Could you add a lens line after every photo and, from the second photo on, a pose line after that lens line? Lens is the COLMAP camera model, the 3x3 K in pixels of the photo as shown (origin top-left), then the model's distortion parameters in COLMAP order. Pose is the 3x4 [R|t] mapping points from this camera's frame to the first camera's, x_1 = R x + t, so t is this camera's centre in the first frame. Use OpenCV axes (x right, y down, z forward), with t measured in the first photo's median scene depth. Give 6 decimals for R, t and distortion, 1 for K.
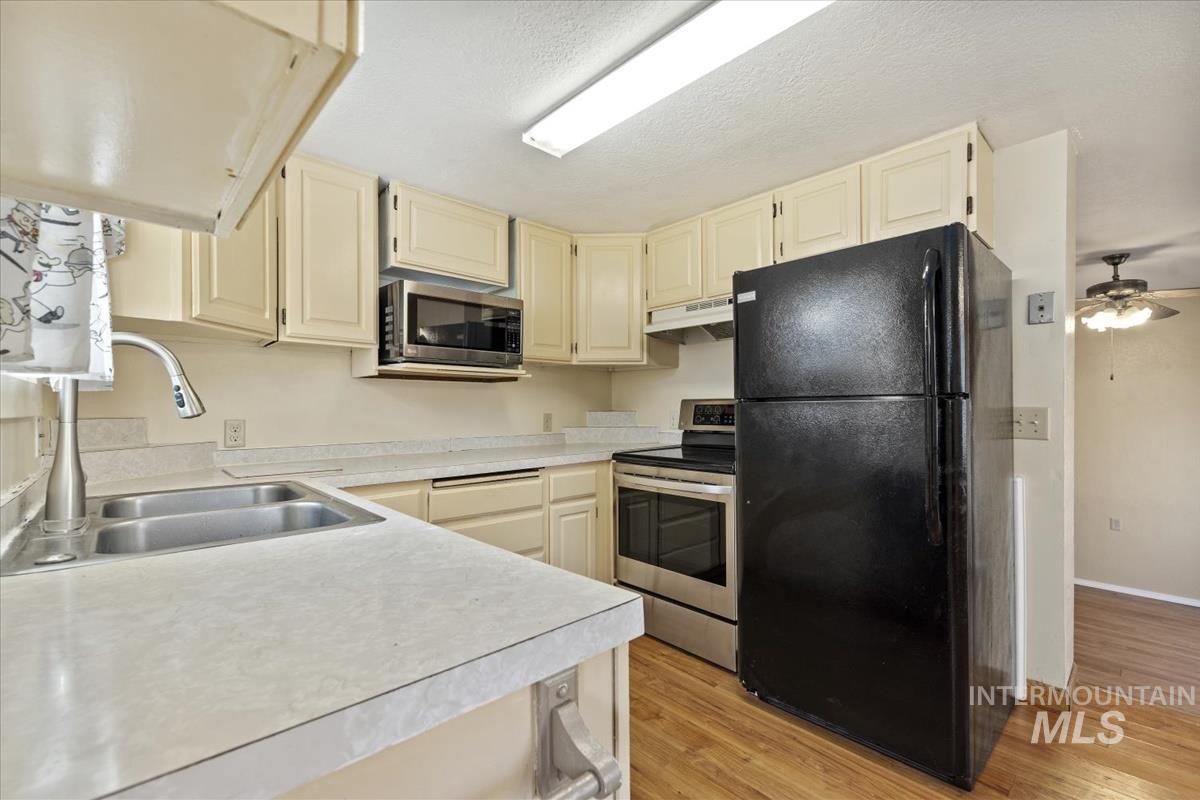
lens RADIAL K [[517.6, 0, 603.9], [0, 517.6, 407.5], [0, 0, 1]] dist [0.002004, -0.000286]
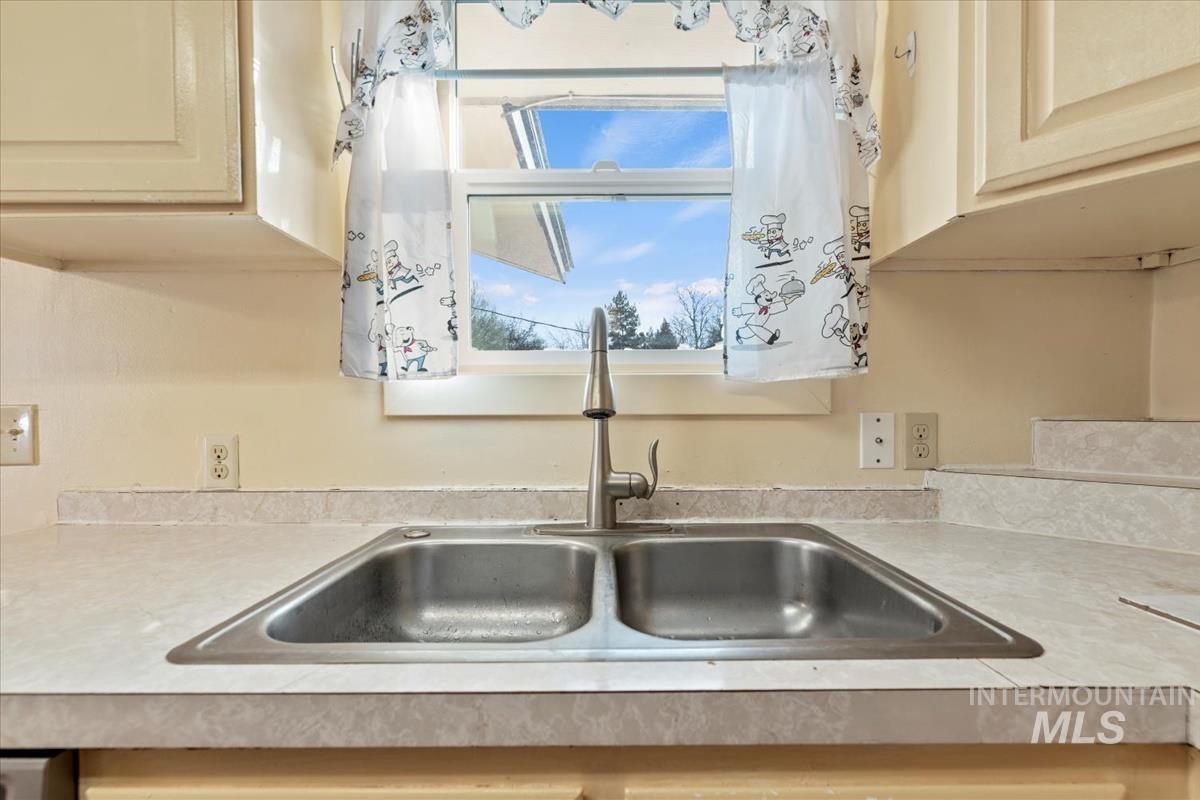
lens RADIAL K [[517.6, 0, 603.9], [0, 517.6, 407.5], [0, 0, 1]] dist [0.002004, -0.000286]
pose [[-0.685566, 0.001858, -0.728008, -0.159981], [0.008313, 0.999952, -0.005277, 0.005383], [0.727963, -0.009670, -0.685549, 0.699598]]
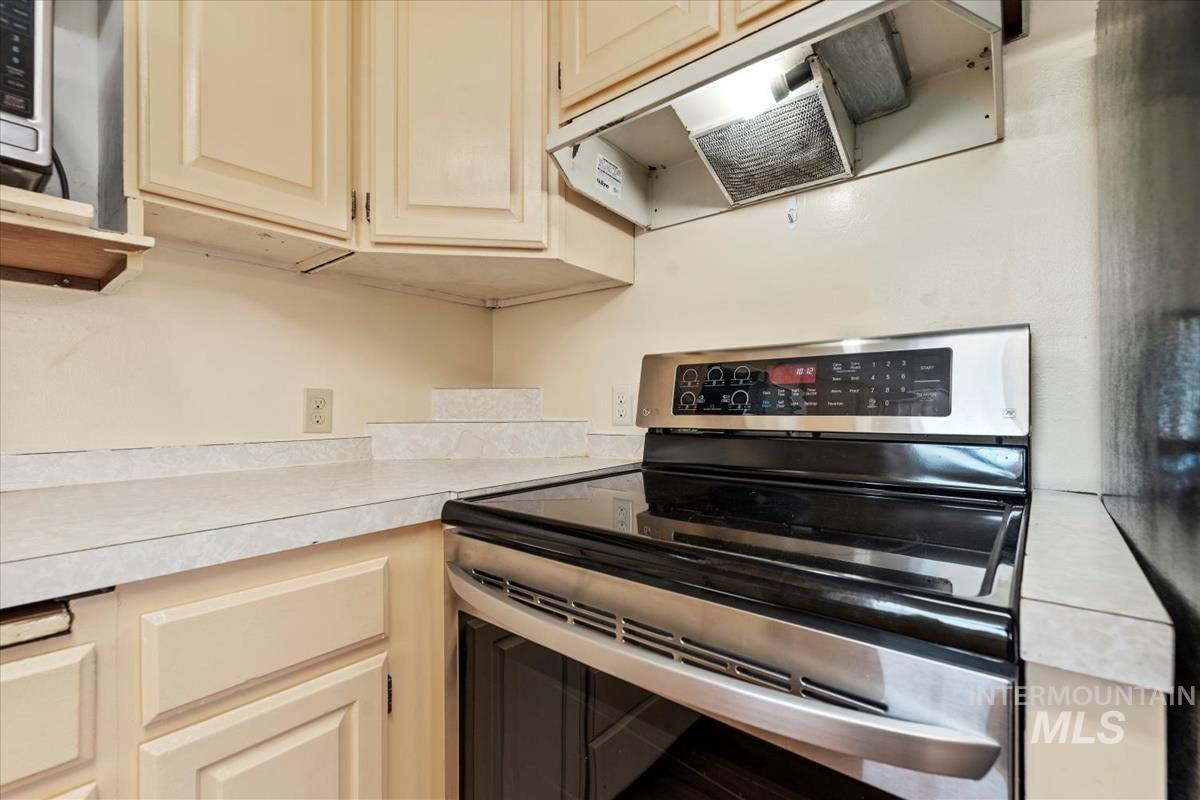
lens RADIAL K [[517.6, 0, 603.9], [0, 517.6, 407.5], [0, 0, 1]] dist [0.002004, -0.000286]
pose [[0.990162, 0.001374, 0.139922, 0.075699], [-0.001620, 0.999997, 0.001640, 0.033036], [-0.139919, -0.001850, 0.990161, 0.740261]]
